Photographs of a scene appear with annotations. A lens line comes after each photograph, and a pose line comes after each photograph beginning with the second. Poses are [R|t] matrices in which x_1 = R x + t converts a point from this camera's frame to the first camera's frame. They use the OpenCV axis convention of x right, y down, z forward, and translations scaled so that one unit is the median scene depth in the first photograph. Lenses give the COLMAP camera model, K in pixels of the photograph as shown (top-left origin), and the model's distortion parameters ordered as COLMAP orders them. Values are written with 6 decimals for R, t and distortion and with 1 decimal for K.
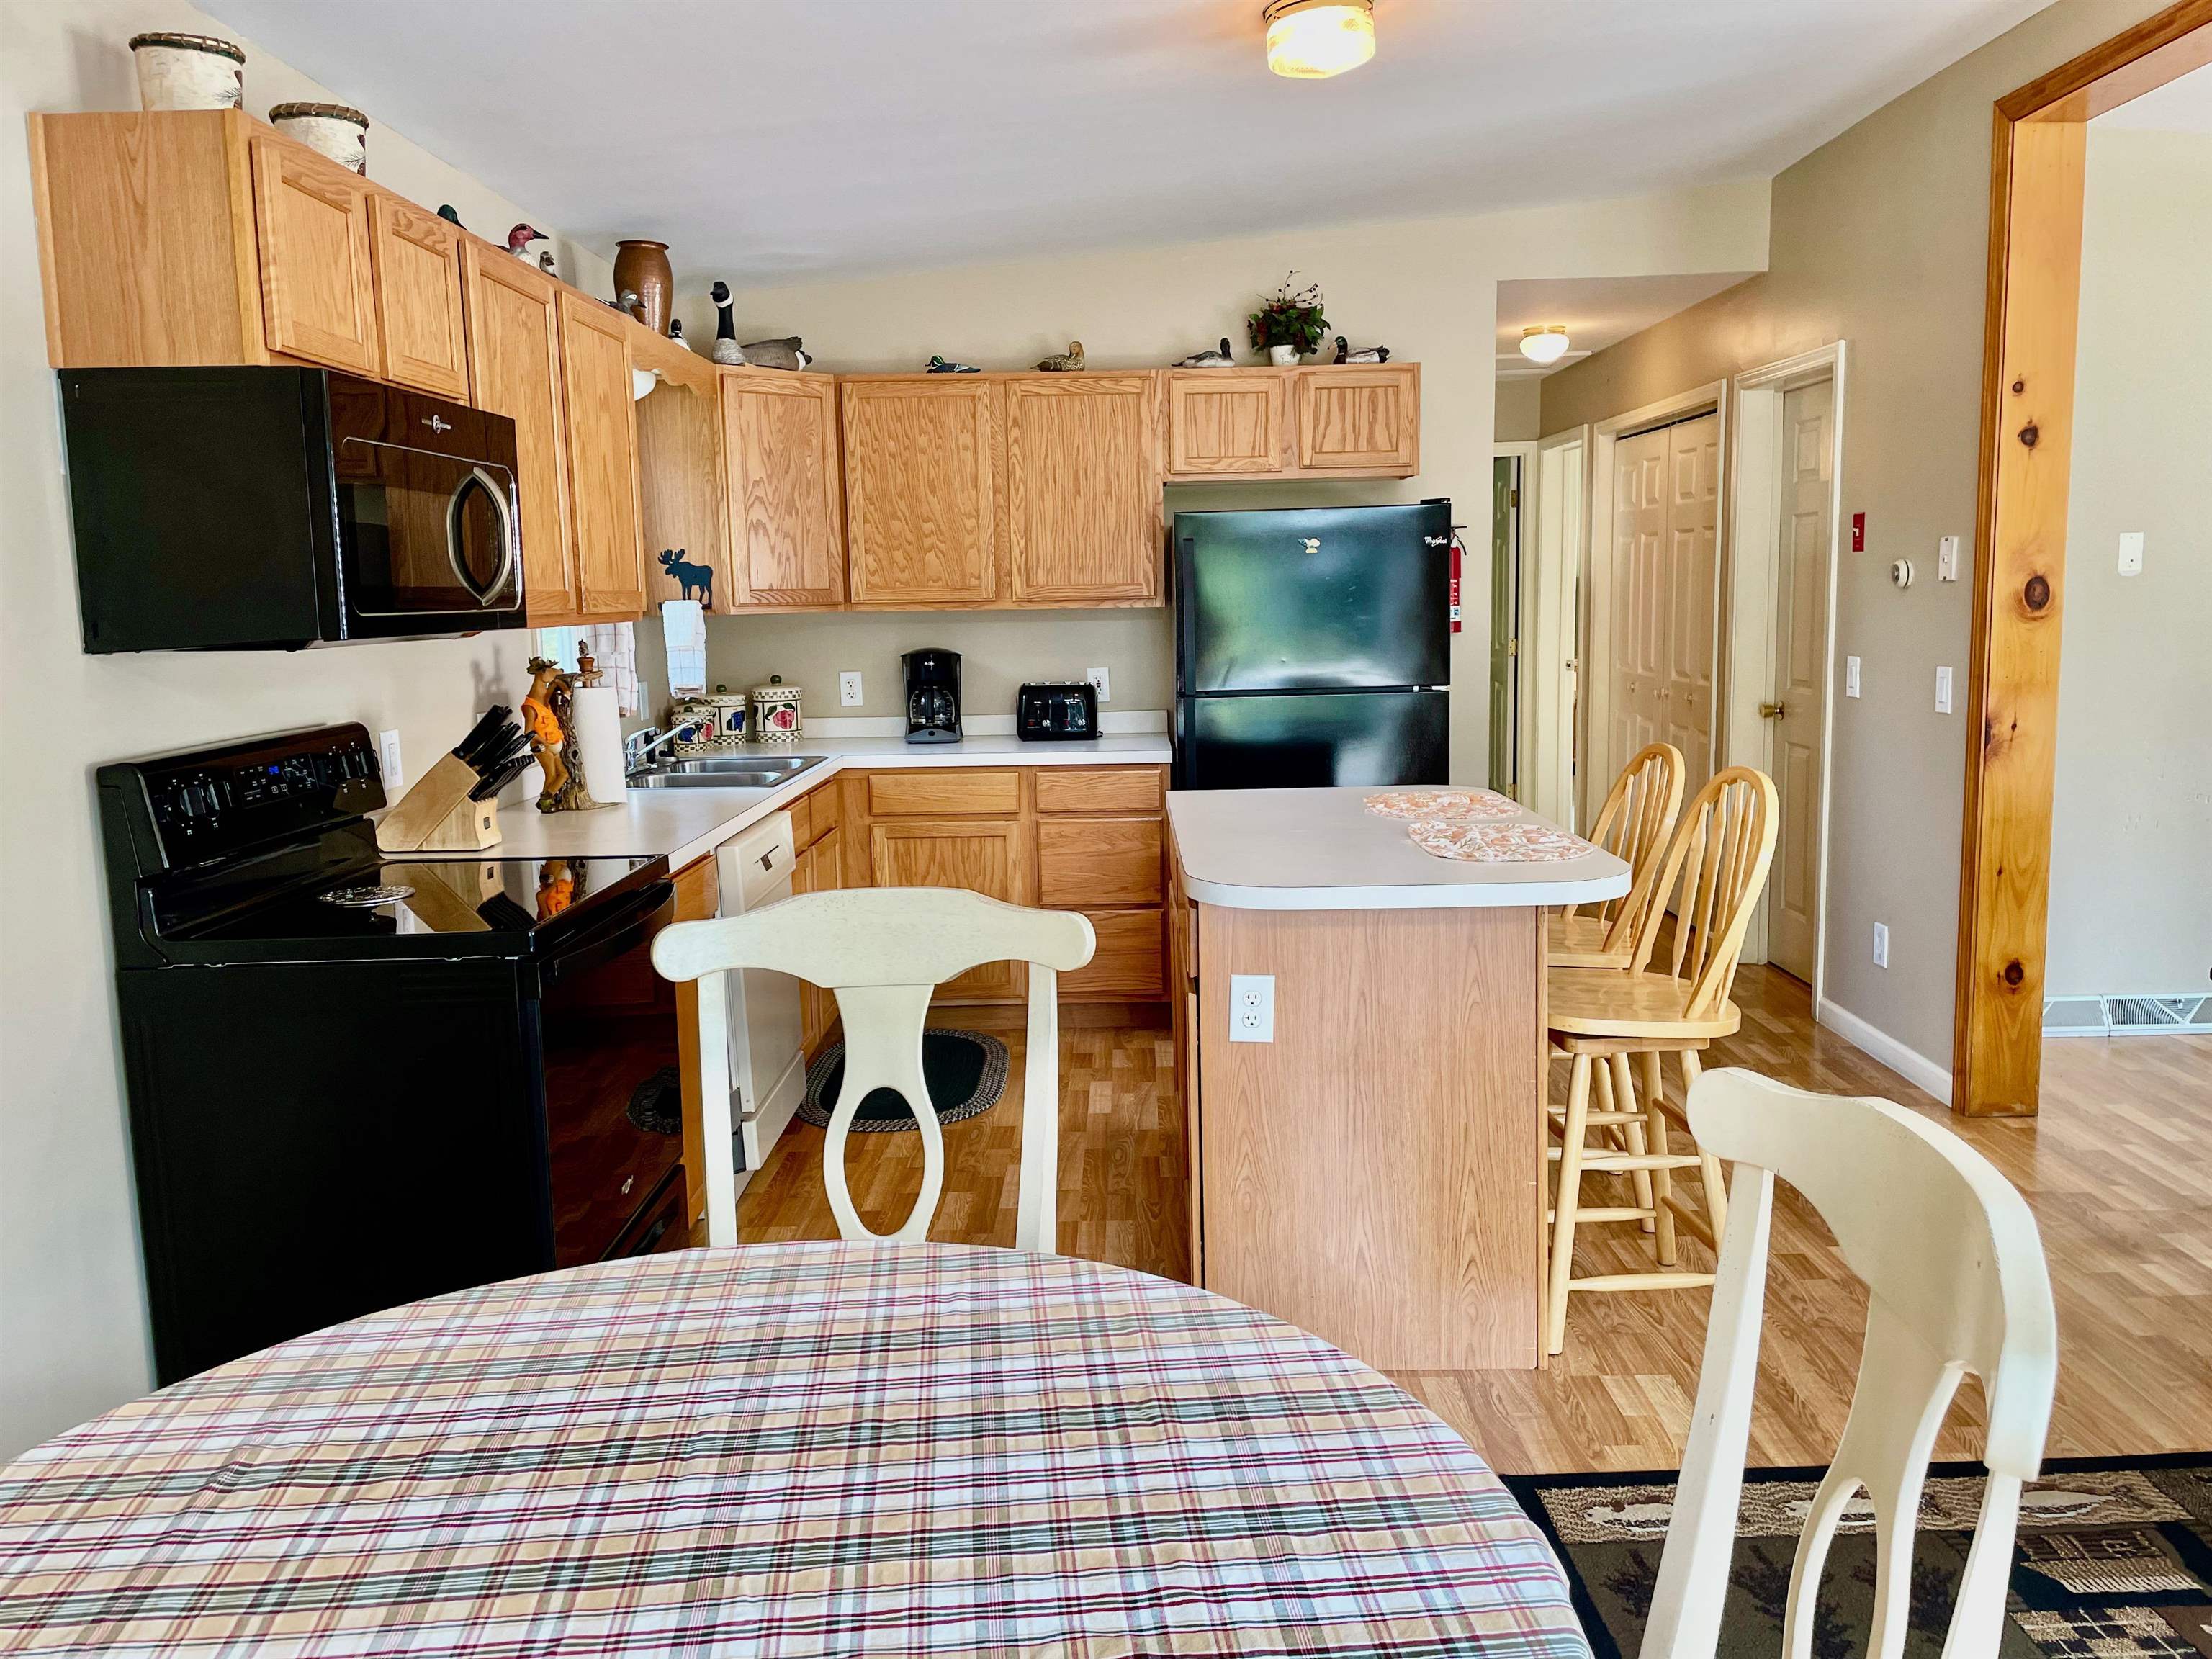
lens RADIAL K [[1662.7, 0, 1112.2], [0, 1662.7, 812.3], [0, 0, 1]] dist [0.094914, -0.122989]
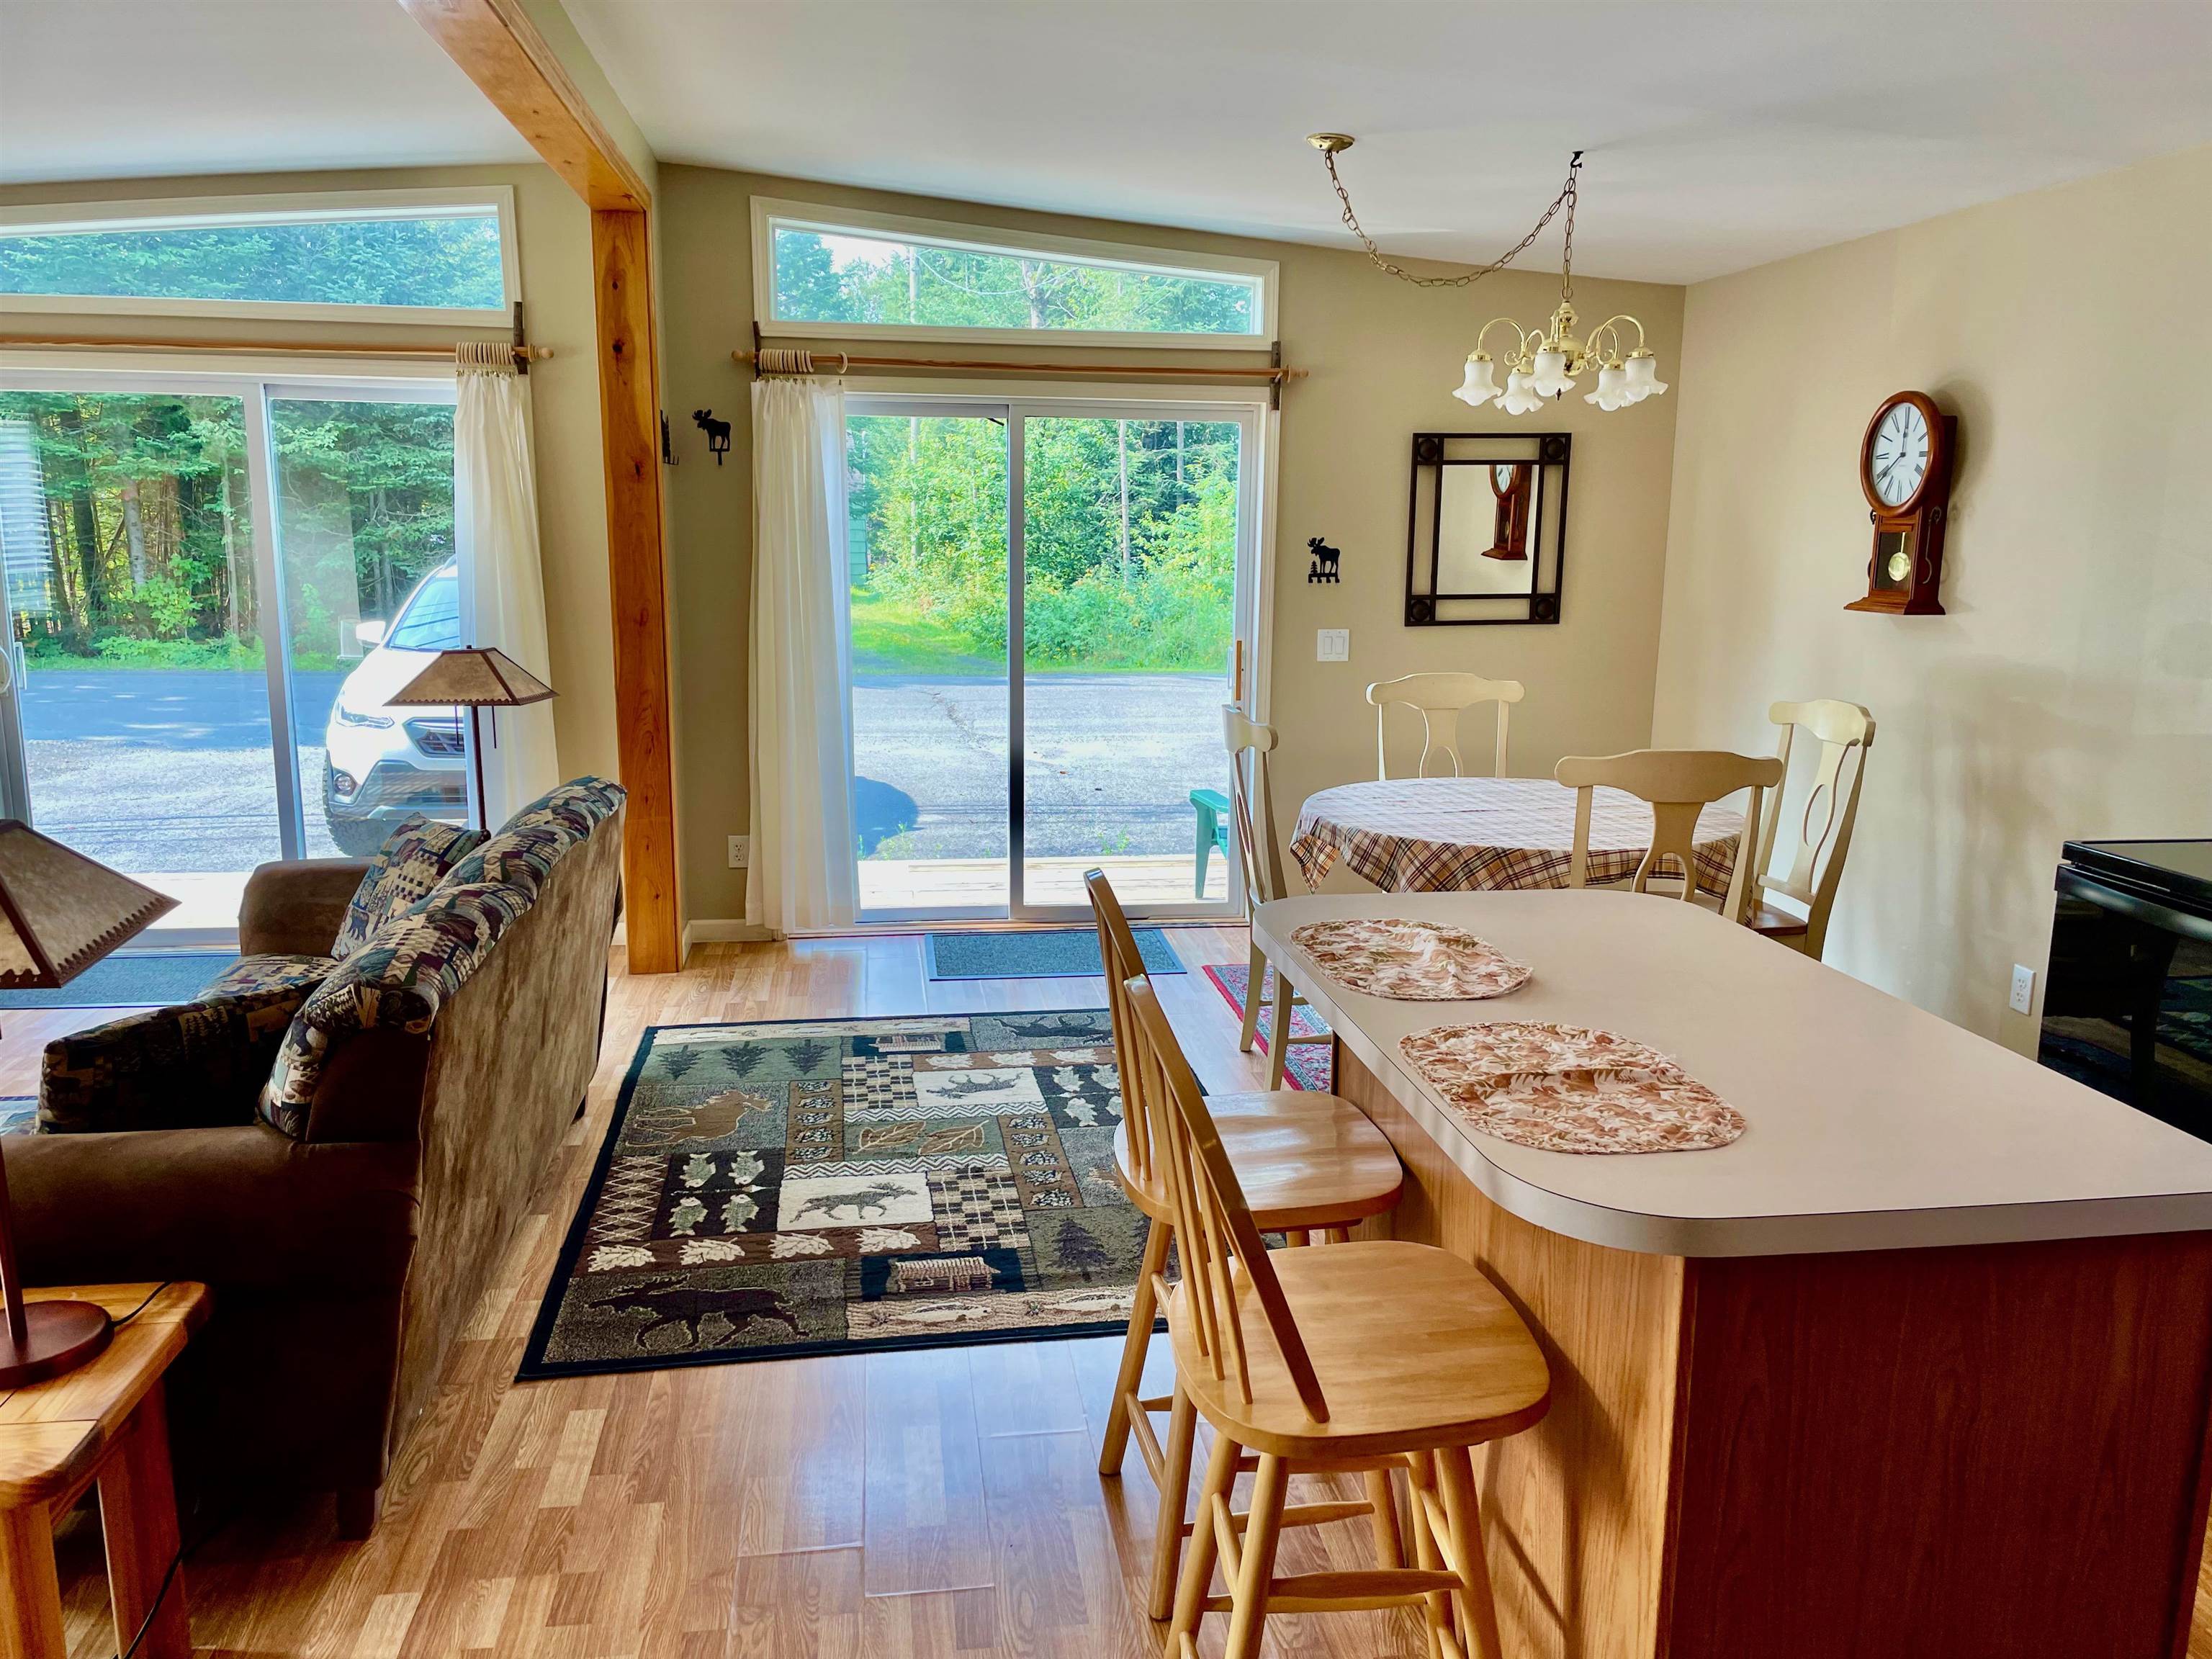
lens RADIAL K [[1662.7, 0, 1126.0], [0, 1662.7, 840.0], [0, 0, 1]] dist [0.094914, -0.122989]
pose [[-0.987202, 0.043834, -0.153334, 0.298893], [-0.007917, 0.946827, 0.321644, -0.177867], [0.159280, 0.318742, -0.934363, 1.059779]]
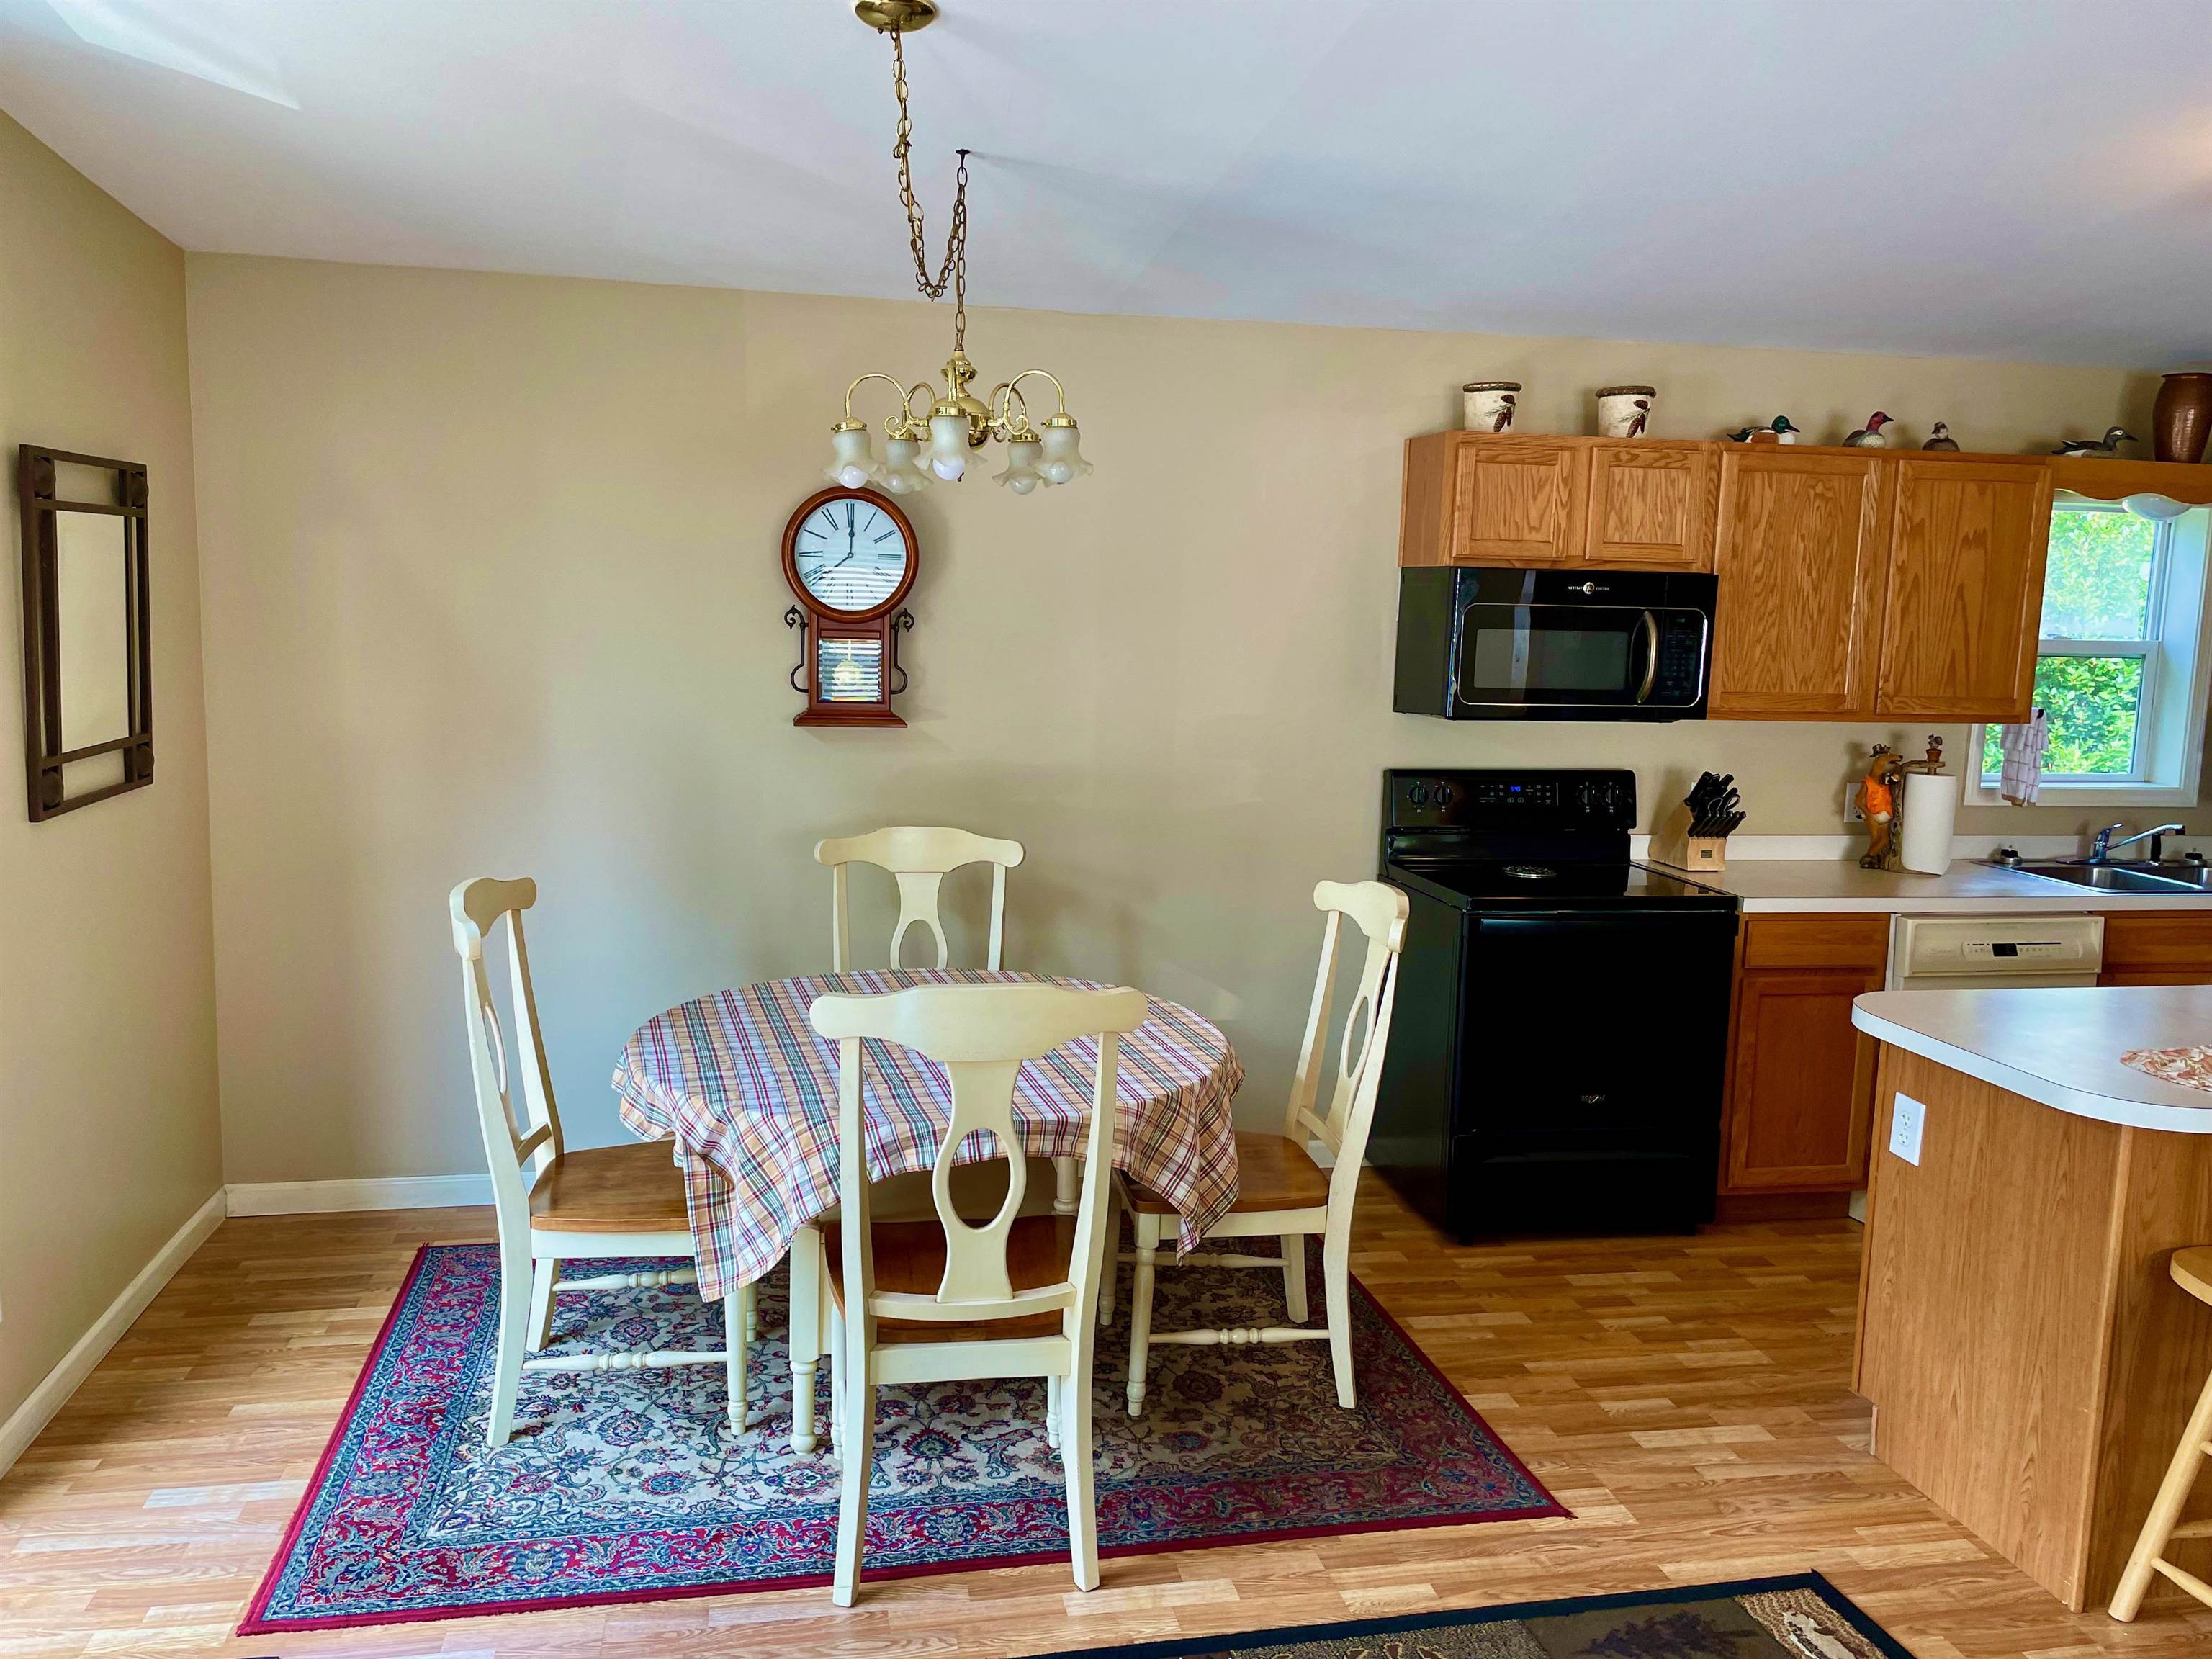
lens RADIAL K [[1662.7, 0, 1091.7], [0, 1662.7, 814.6], [0, 0, 1]] dist [0.094914, -0.122989]
pose [[0.199508, 0.153126, -0.967858, 0.586928], [-0.163458, 0.979076, 0.121207, -0.074770], [0.966167, 0.134022, 0.220363, 0.125077]]
